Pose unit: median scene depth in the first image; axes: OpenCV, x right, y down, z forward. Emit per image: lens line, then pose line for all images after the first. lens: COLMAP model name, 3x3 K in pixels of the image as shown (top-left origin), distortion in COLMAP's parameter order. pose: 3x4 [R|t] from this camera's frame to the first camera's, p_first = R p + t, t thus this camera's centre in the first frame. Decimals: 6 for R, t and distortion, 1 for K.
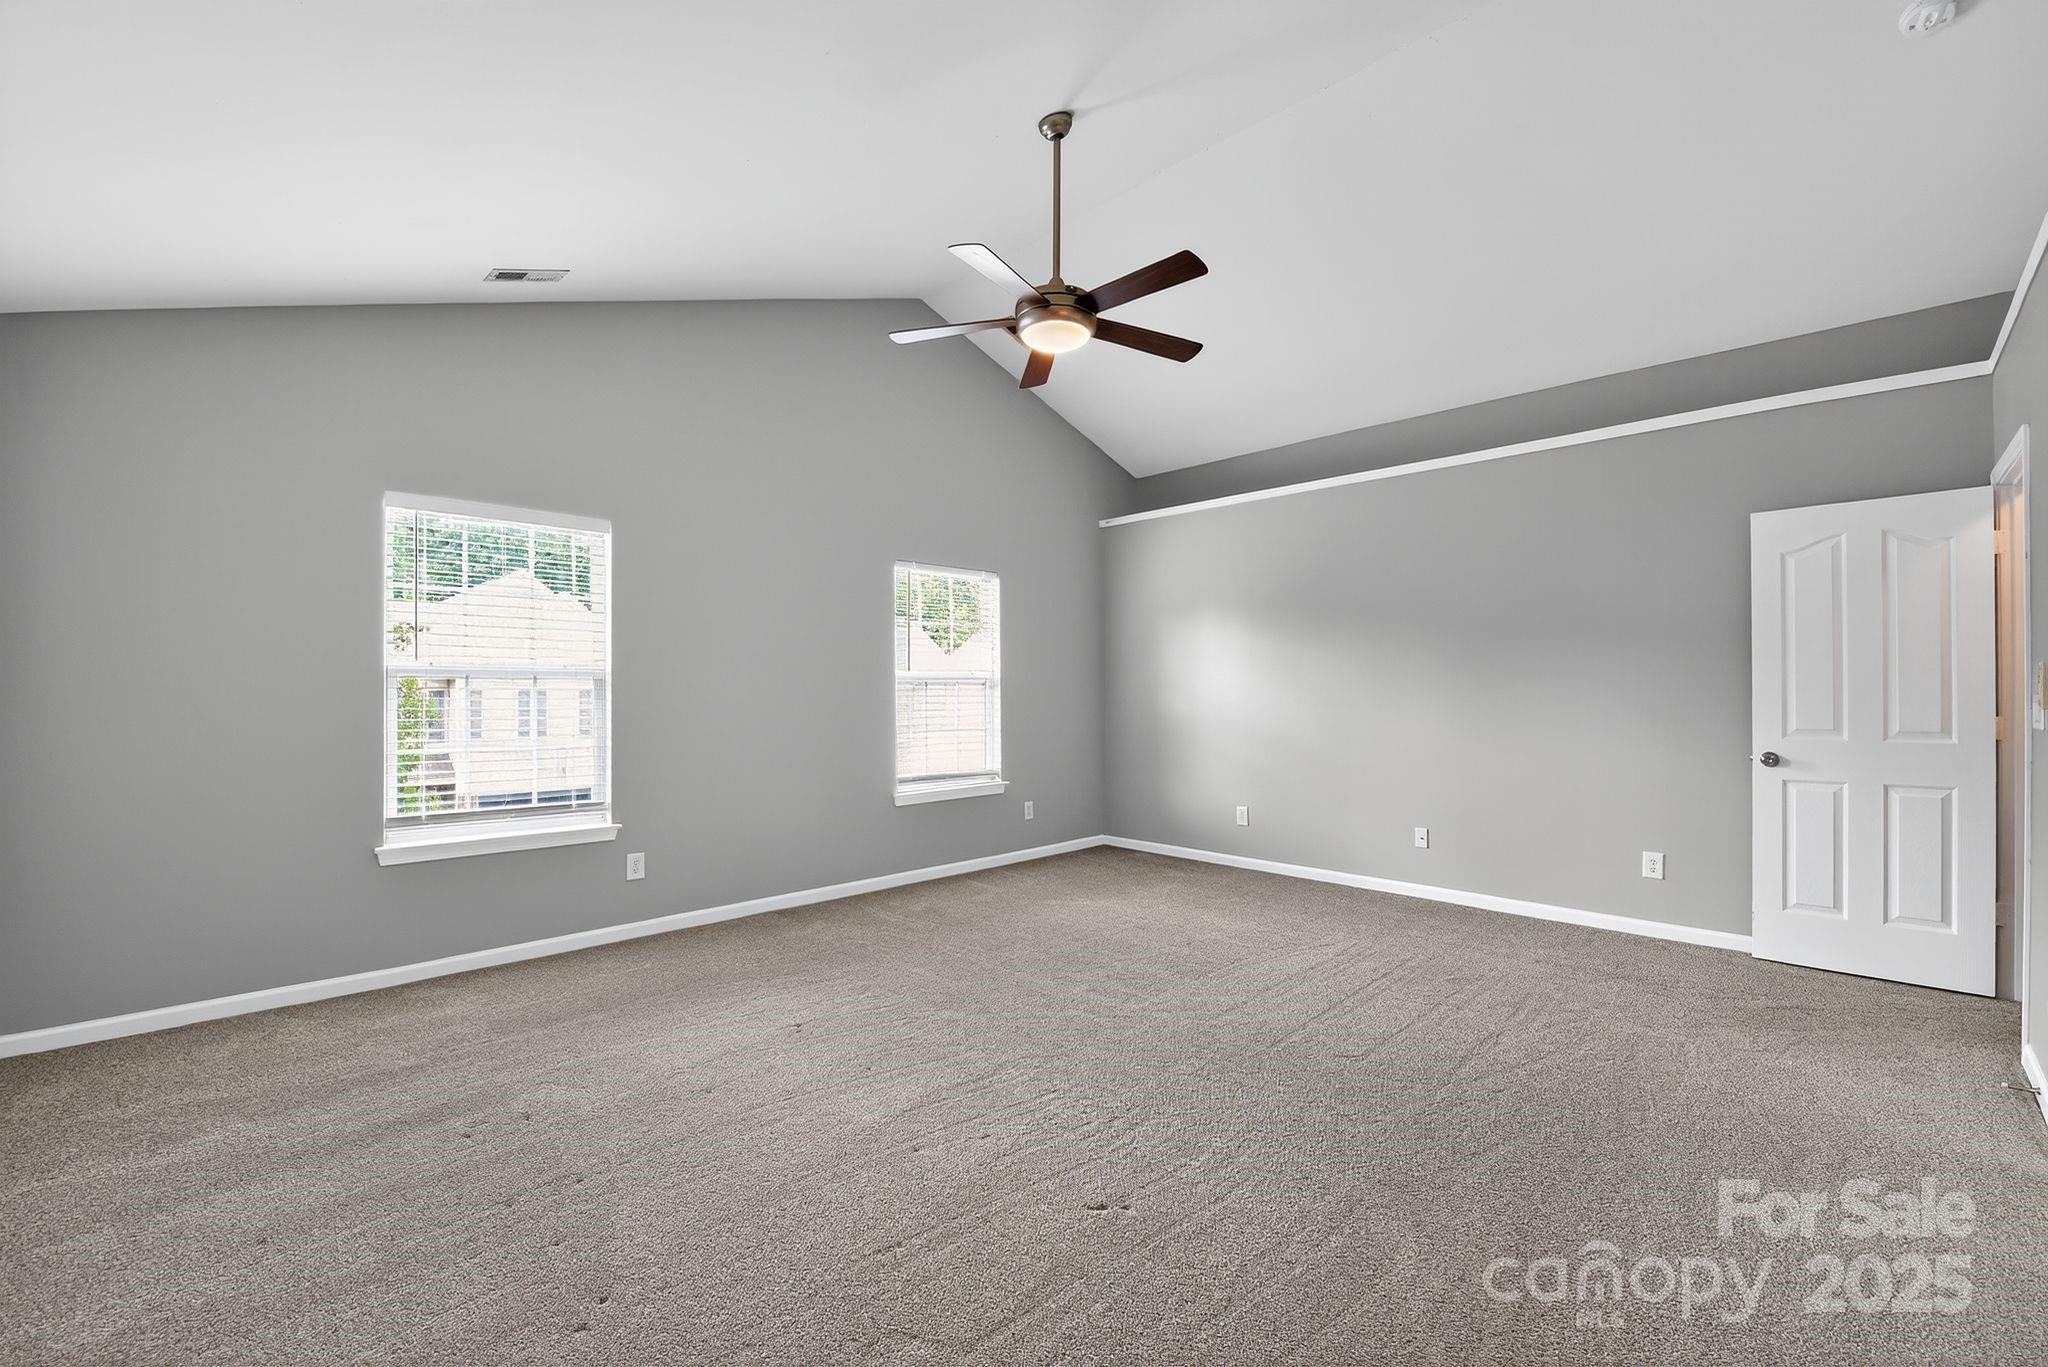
lens RADIAL K [[830.3, 0, 1017.9], [0, 830.3, 690.2], [0, 0, 1]] dist [-0.021637, -0.000273]
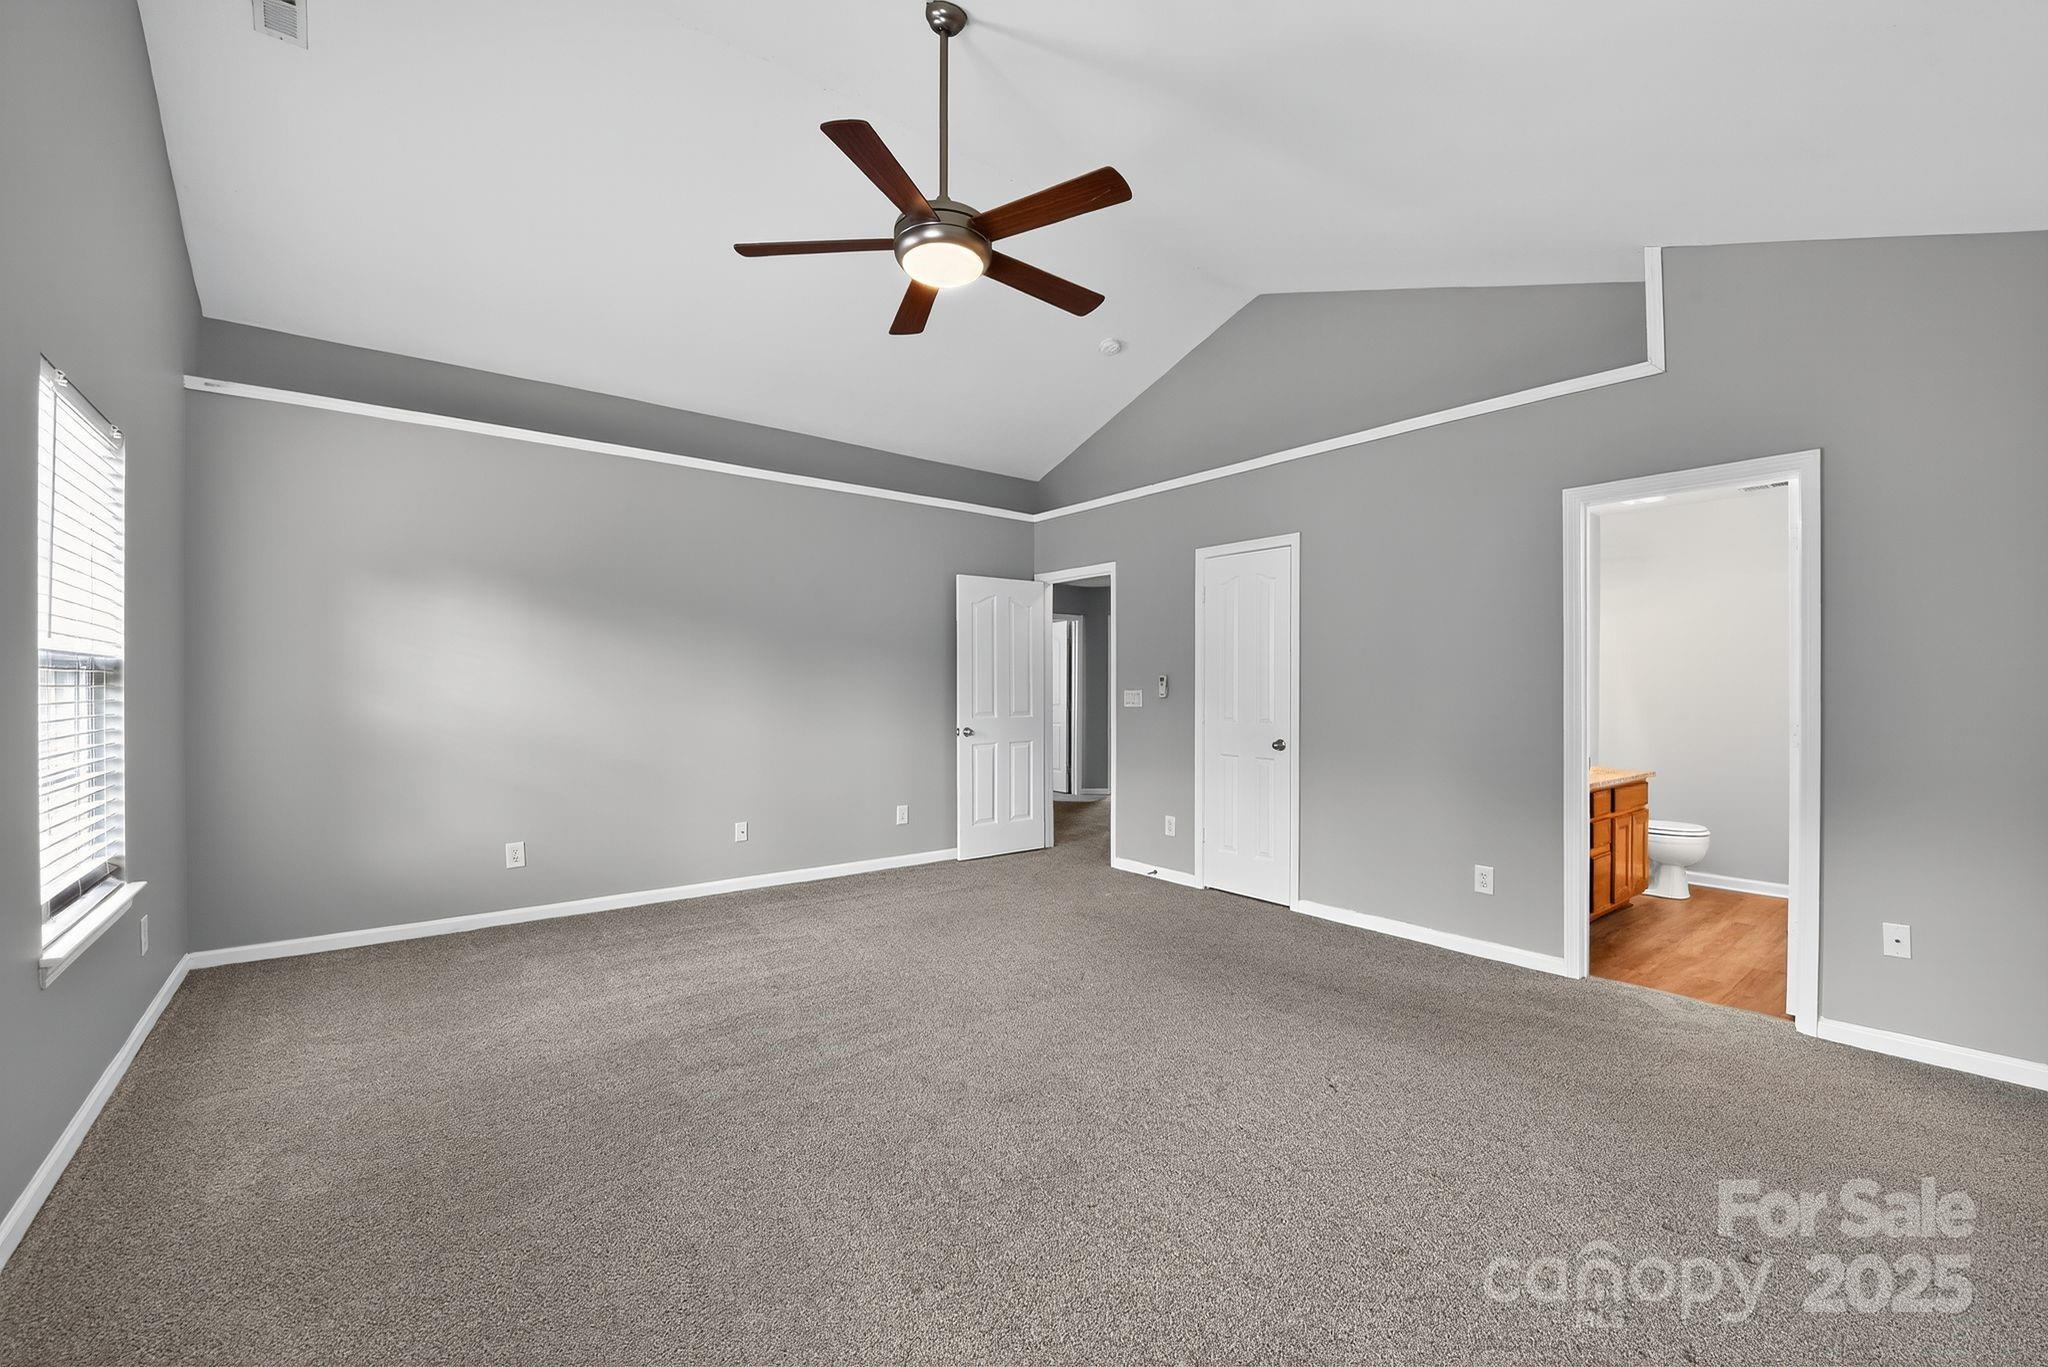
lens RADIAL K [[830.3, 0, 1027.9], [0, 830.3, 685.4], [0, 0, 1]] dist [-0.021637, -0.000273]
pose [[0.100701, 0.005597, 0.994901, -0.651745], [0.000824, 0.999983, -0.005709, 0.003034], [-0.994916, 0.001395, 0.100695, 0.704078]]
